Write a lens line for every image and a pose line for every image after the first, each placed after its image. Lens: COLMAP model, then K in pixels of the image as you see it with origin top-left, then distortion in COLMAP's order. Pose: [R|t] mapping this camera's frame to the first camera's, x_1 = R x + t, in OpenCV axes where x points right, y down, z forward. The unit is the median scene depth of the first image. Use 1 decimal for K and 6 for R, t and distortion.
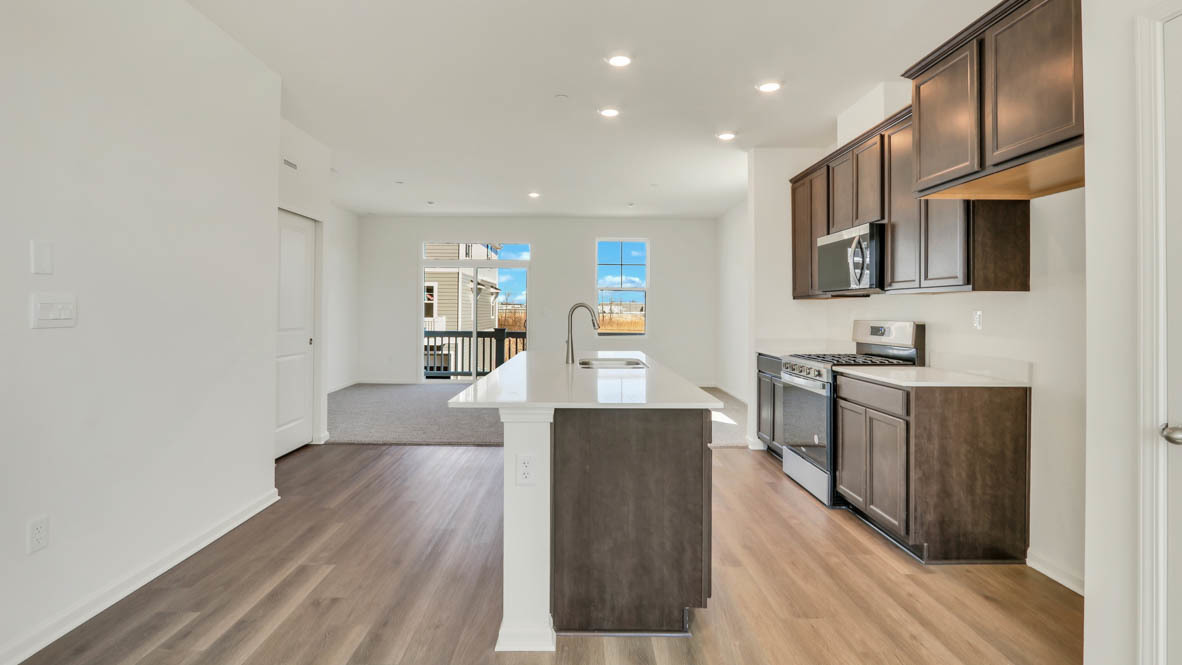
lens RADIAL K [[548.9, 0, 575.5], [0, 548.9, 301.7], [0, 0, 1]] dist [-0.015165, 0.001450]
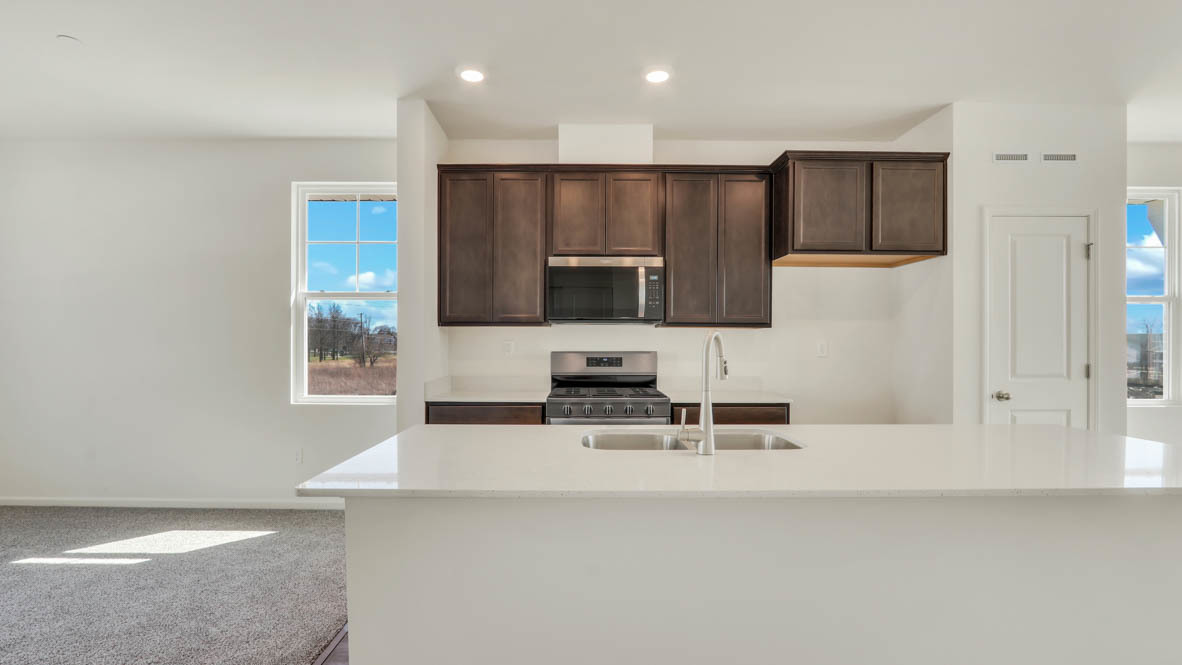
lens RADIAL K [[548.9, 0, 575.3], [0, 548.9, 345.2], [0, 0, 1]] dist [-0.015165, 0.001450]
pose [[0.001281, -0.013648, 0.999906, -0.460272], [-0.019598, 0.999714, 0.013670, 0.010743], [-0.999807, -0.019614, 0.001013, 1.055642]]
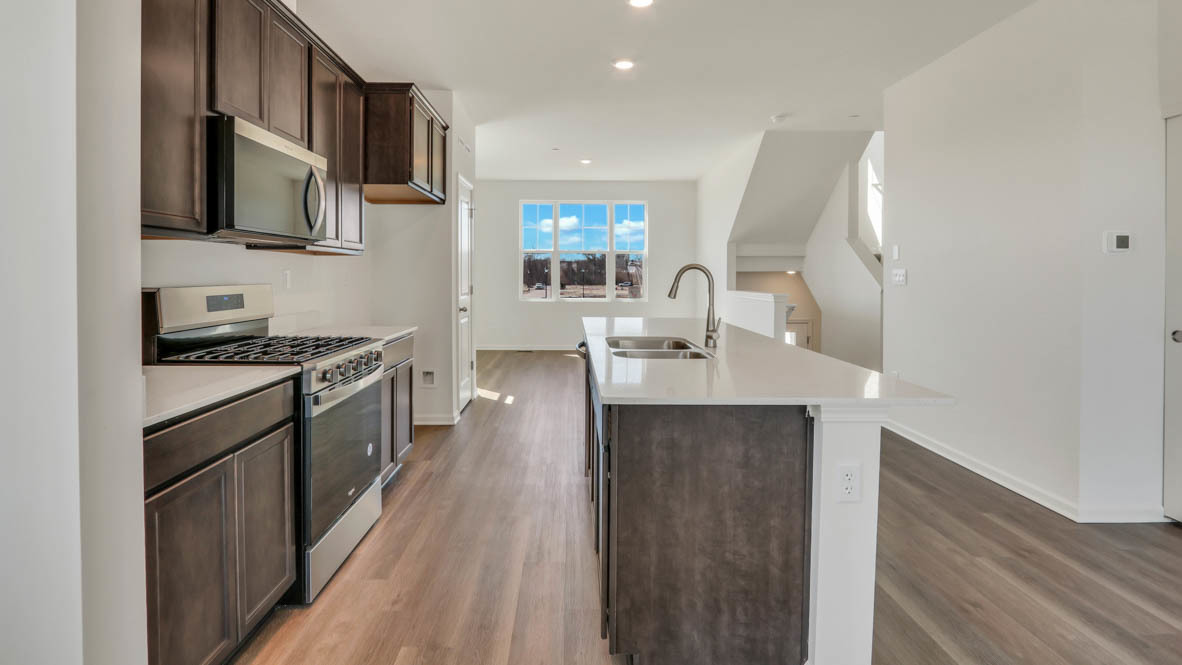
lens RADIAL K [[548.9, 0, 579.1], [0, 548.9, 277.0], [0, 0, 1]] dist [-0.015165, 0.001450]
pose [[-0.999837, -0.010655, -0.014568, 0.163219], [-0.010465, 0.999859, -0.013115, 0.030343], [0.014706, -0.012961, -0.999808, 1.633018]]
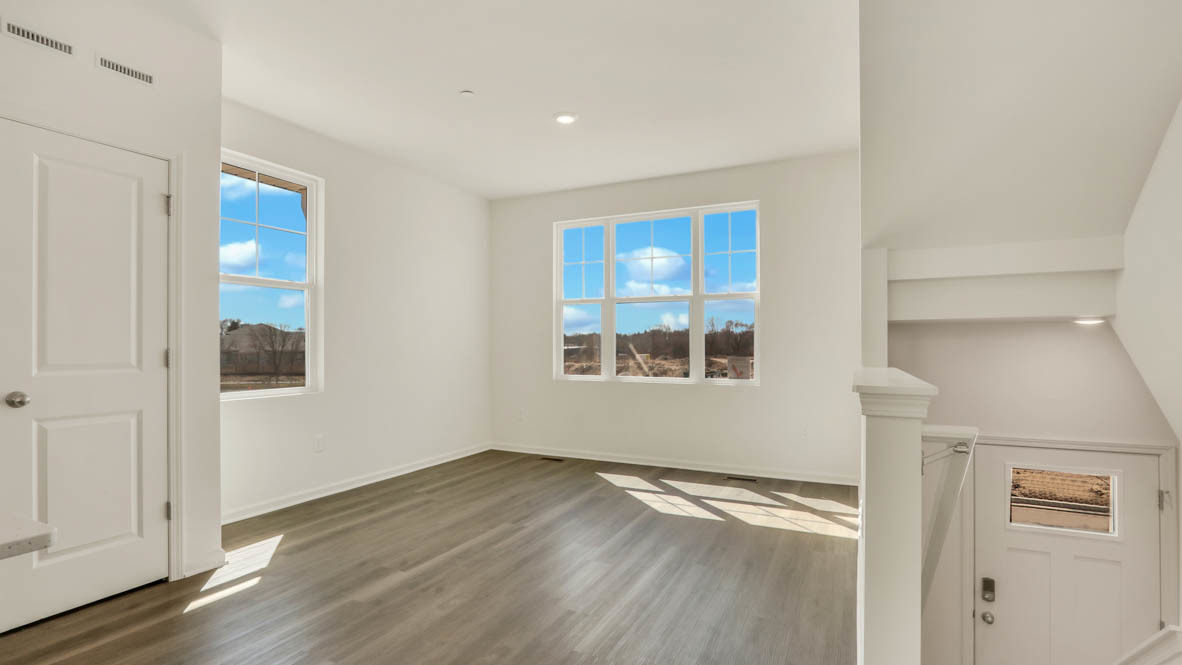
lens RADIAL K [[548.9, 0, 584.0], [0, 548.9, 334.8], [0, 0, 1]] dist [-0.015165, 0.001450]
pose [[-0.895196, 0.001015, 0.445672, -0.360528], [-0.015428, 0.999328, -0.033264, 0.033626], [-0.445406, -0.036653, -0.894578, 0.607473]]
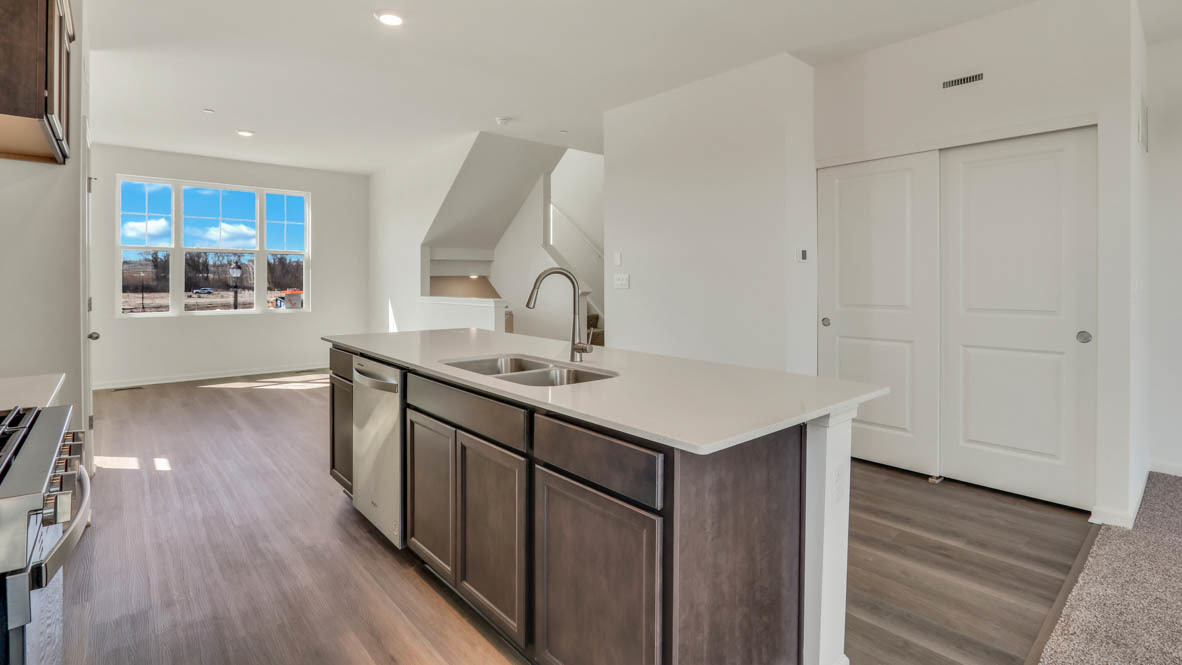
lens RADIAL K [[548.9, 0, 574.0], [0, 548.9, 280.0], [0, 0, 1]] dist [-0.015165, 0.001450]
pose [[-0.763041, -0.007317, -0.646308, 0.386683], [0.005106, 0.999836, -0.017347, 0.027204], [0.646330, -0.016537, -0.762879, 1.413581]]
